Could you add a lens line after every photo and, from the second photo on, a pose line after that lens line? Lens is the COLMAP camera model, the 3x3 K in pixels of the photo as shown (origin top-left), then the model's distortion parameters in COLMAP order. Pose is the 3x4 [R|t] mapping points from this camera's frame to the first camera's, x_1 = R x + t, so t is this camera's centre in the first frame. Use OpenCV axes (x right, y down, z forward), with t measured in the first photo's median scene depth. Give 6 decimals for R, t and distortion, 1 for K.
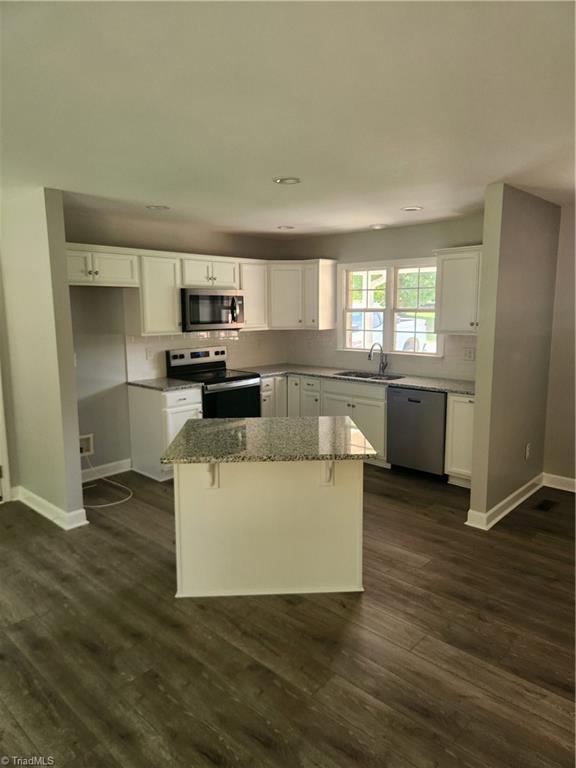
lens RADIAL K [[518.2, 0, 285.0], [0, 518.2, 384.1], [0, 0, 1]] dist [0.043322, -0.032176]
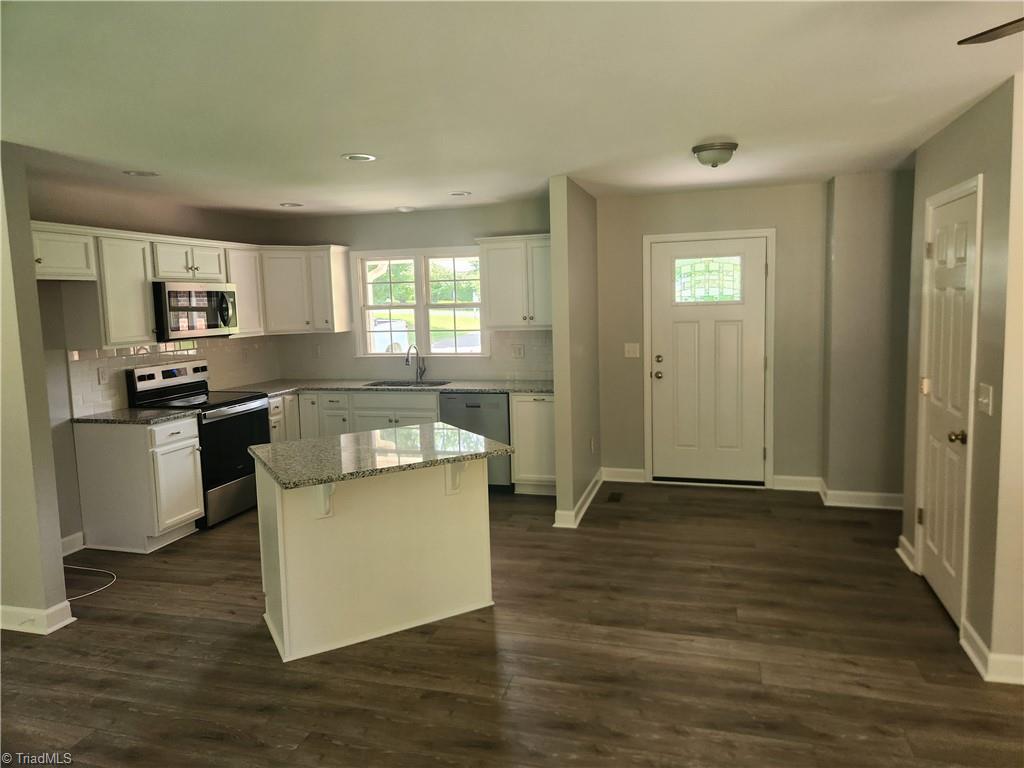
lens RADIAL K [[690.9, 0, 508.8], [0, 690.9, 376.7], [0, 0, 1]] dist [0.043322, -0.032176]
pose [[0.894258, -0.069741, 0.442084, -0.223532], [0.090605, 0.995542, -0.026225, 0.019730], [-0.438284, 0.063507, 0.896590, -0.090979]]
